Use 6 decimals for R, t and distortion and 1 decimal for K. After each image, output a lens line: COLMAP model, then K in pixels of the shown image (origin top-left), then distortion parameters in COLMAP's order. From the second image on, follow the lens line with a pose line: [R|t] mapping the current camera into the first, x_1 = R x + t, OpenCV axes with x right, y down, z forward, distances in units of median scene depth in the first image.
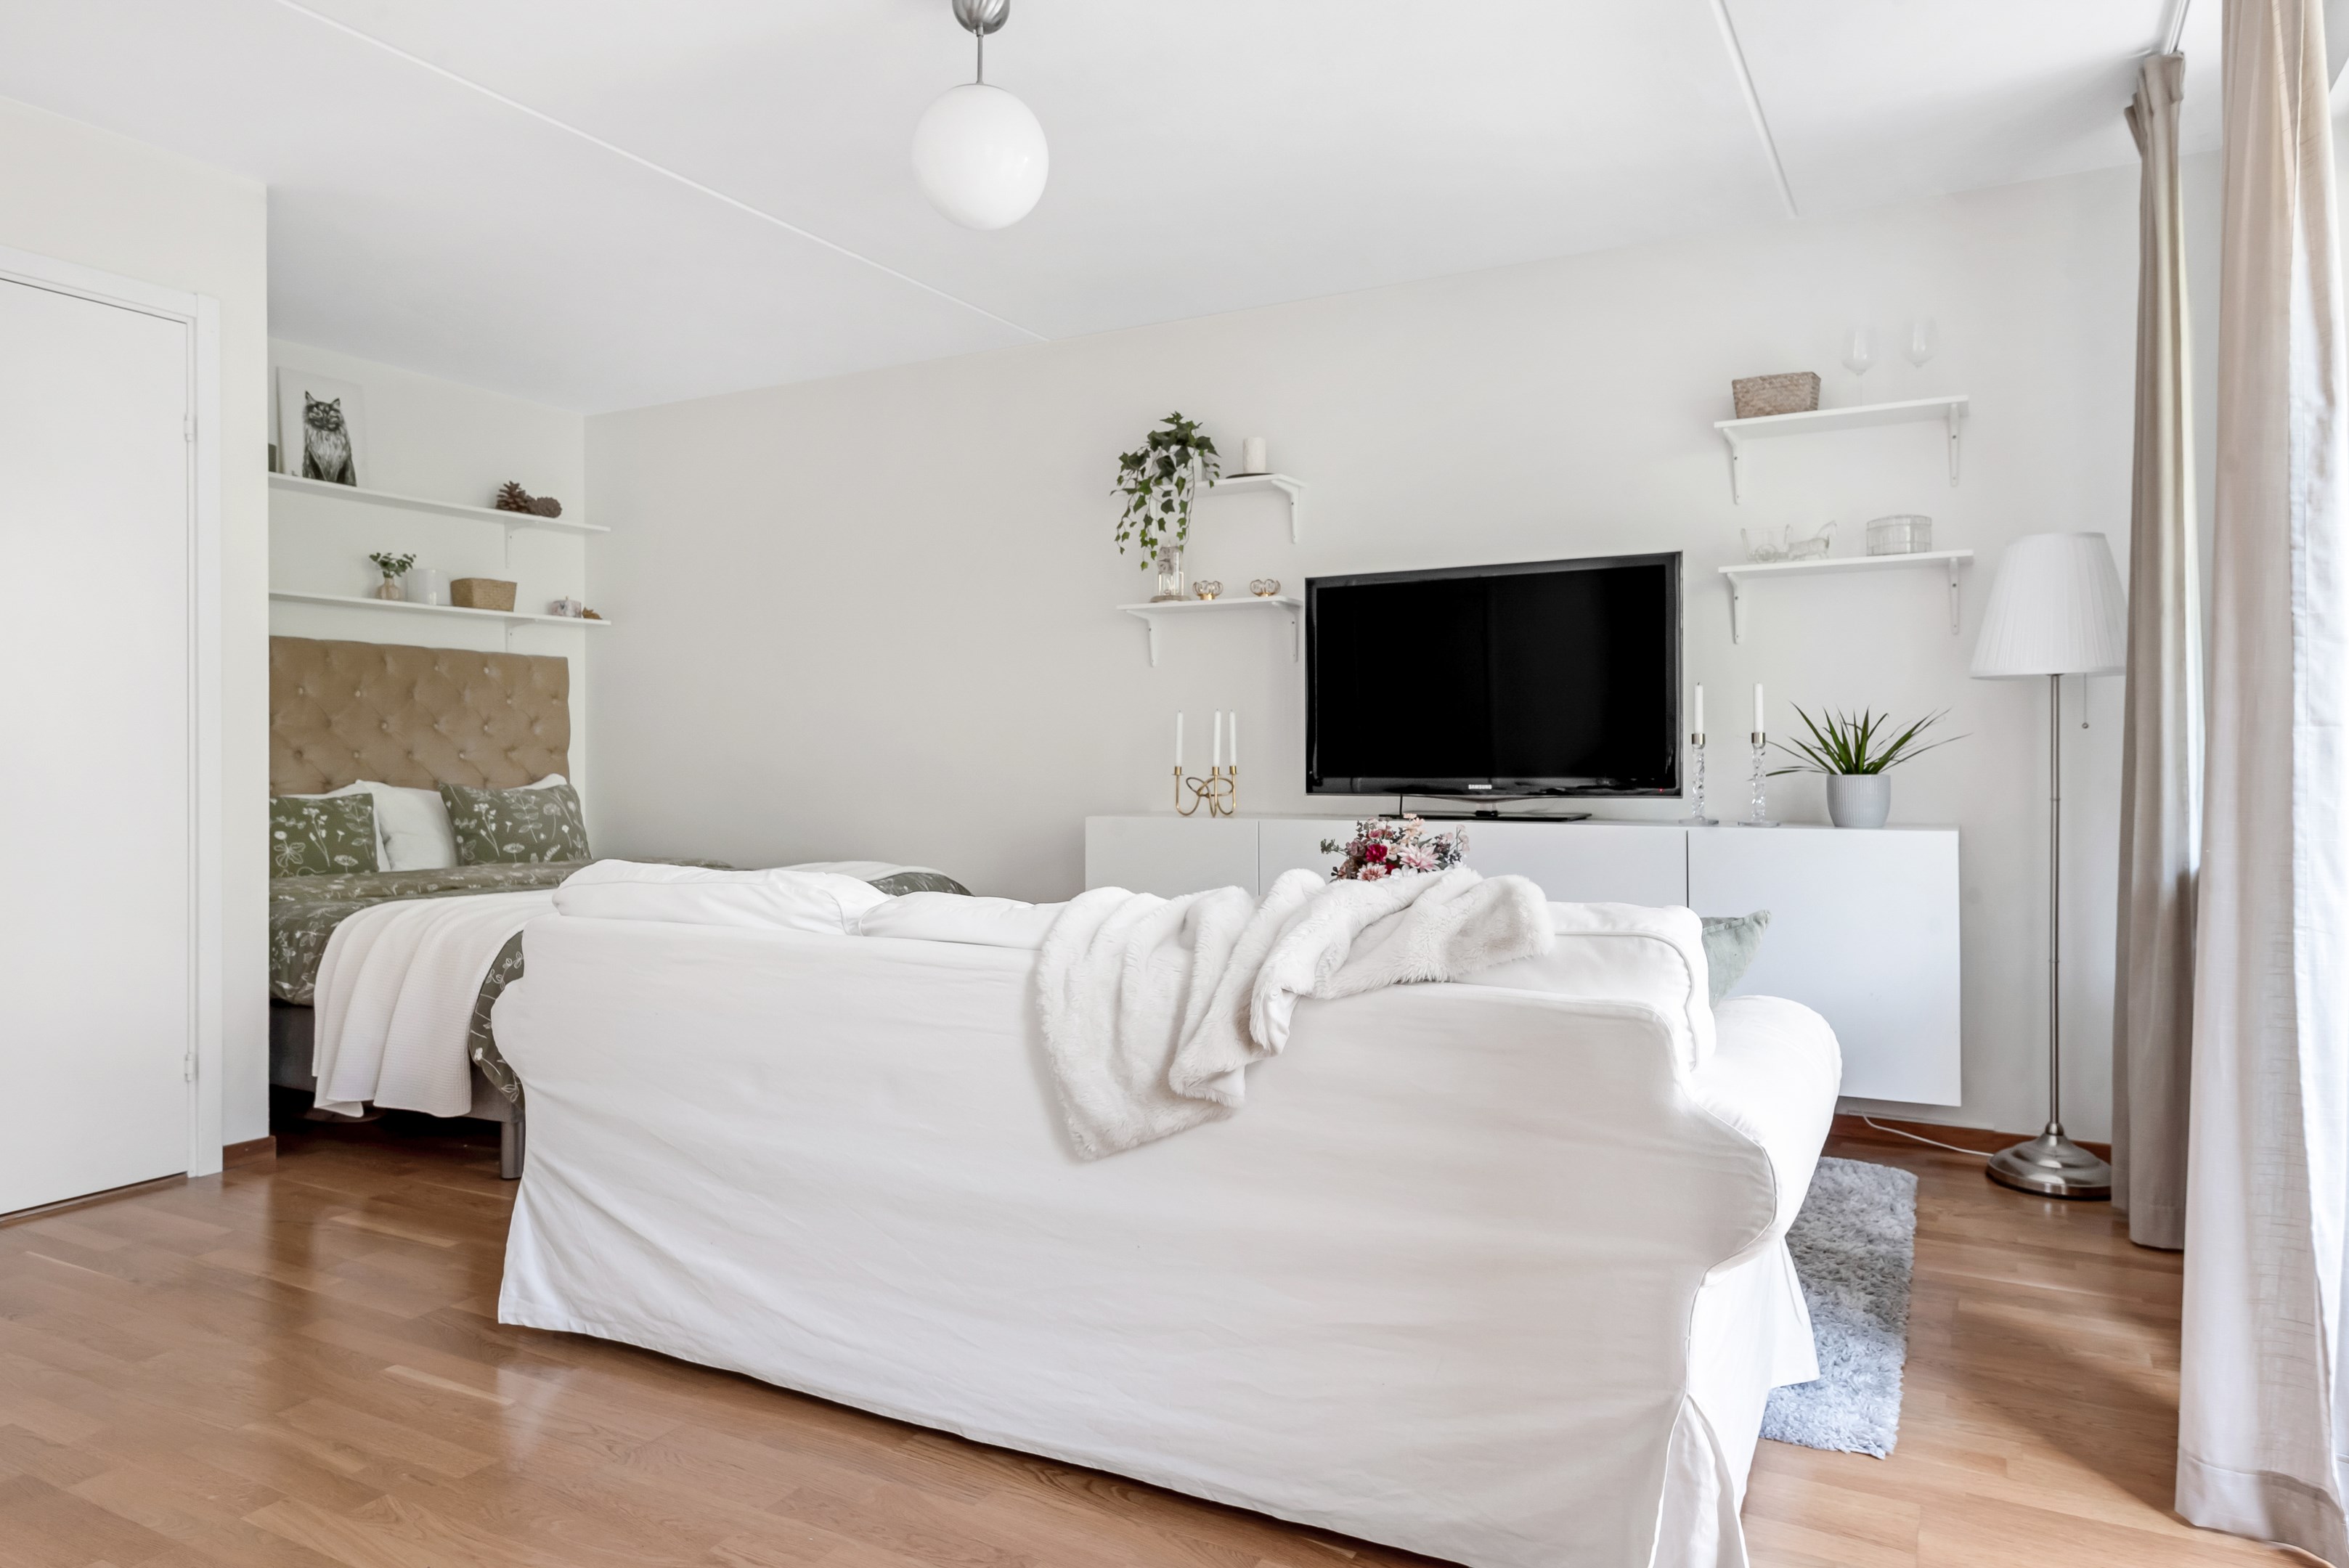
lens RADIAL K [[1424.2, 0, 1172.0], [0, 1424.2, 763.8], [0, 0, 1]] dist [0.017021, -0.001864]
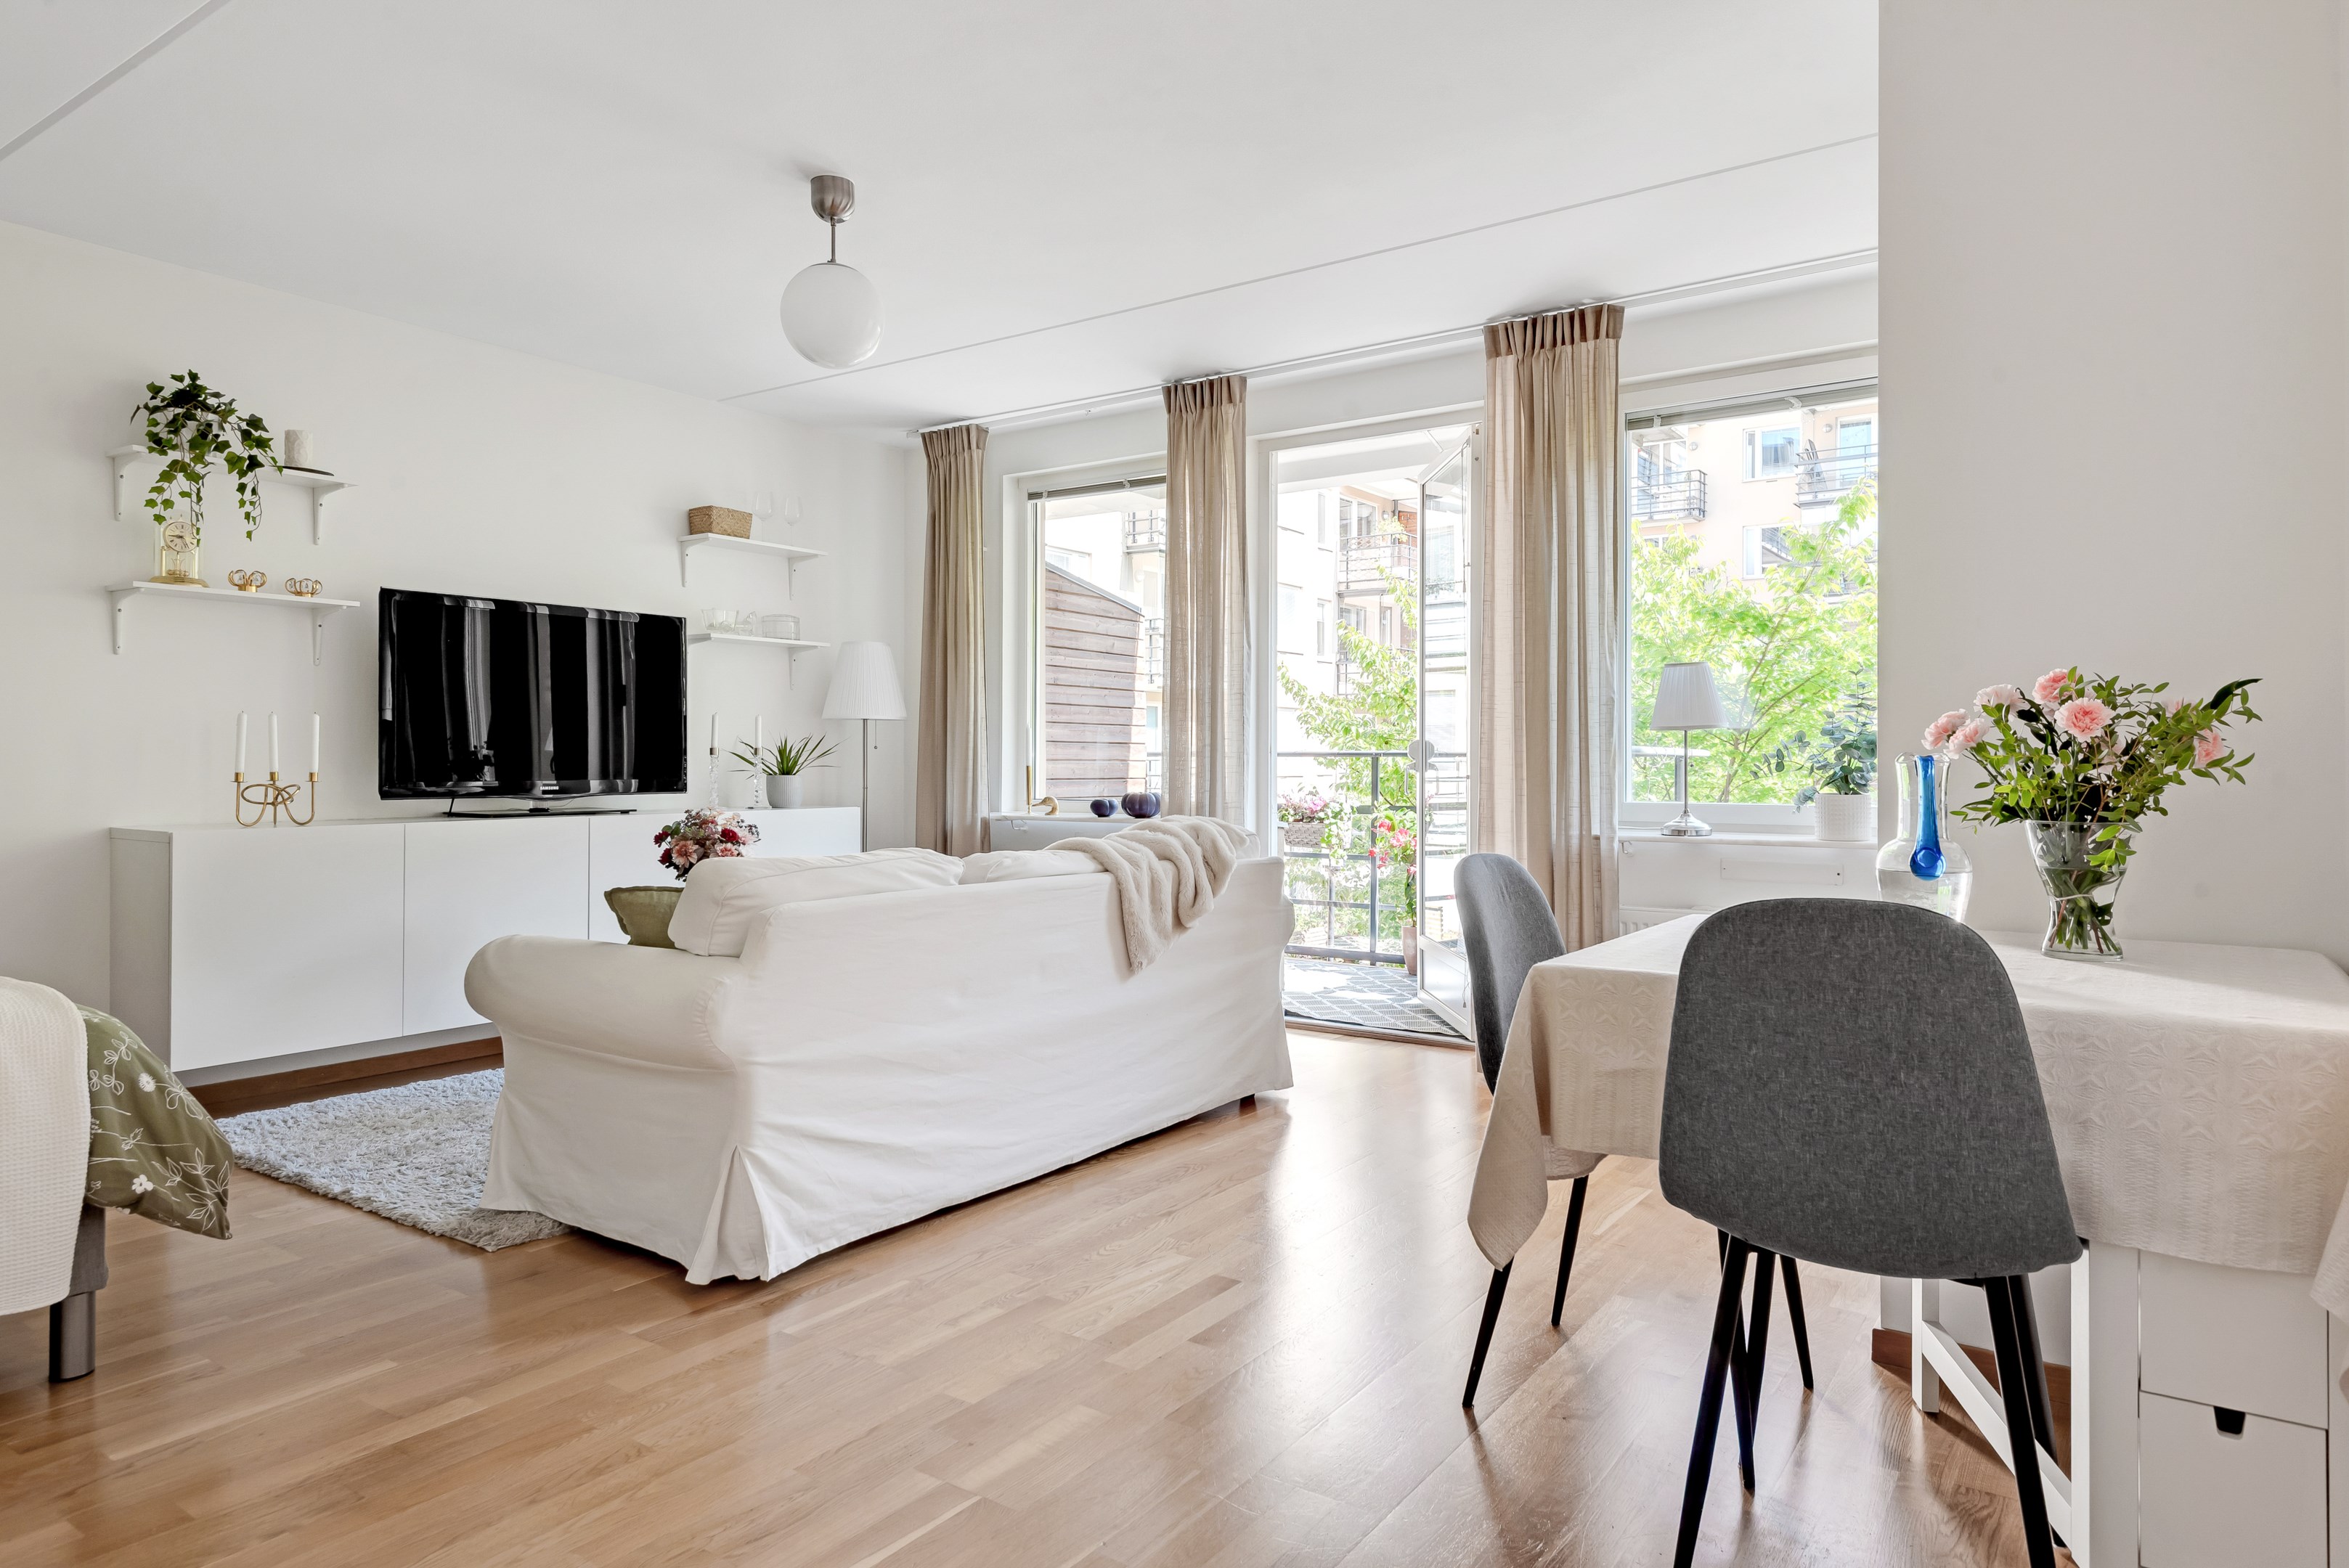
lens RADIAL K [[1424.2, 0, 1116.0], [0, 1424.2, 747.2], [0, 0, 1]] dist [0.017021, -0.001864]
pose [[0.145141, 0.014847, 0.989300, -0.716233], [0.000546, 0.999886, -0.015086, 0.000375], [-0.989411, 0.002730, 0.145117, 0.274450]]
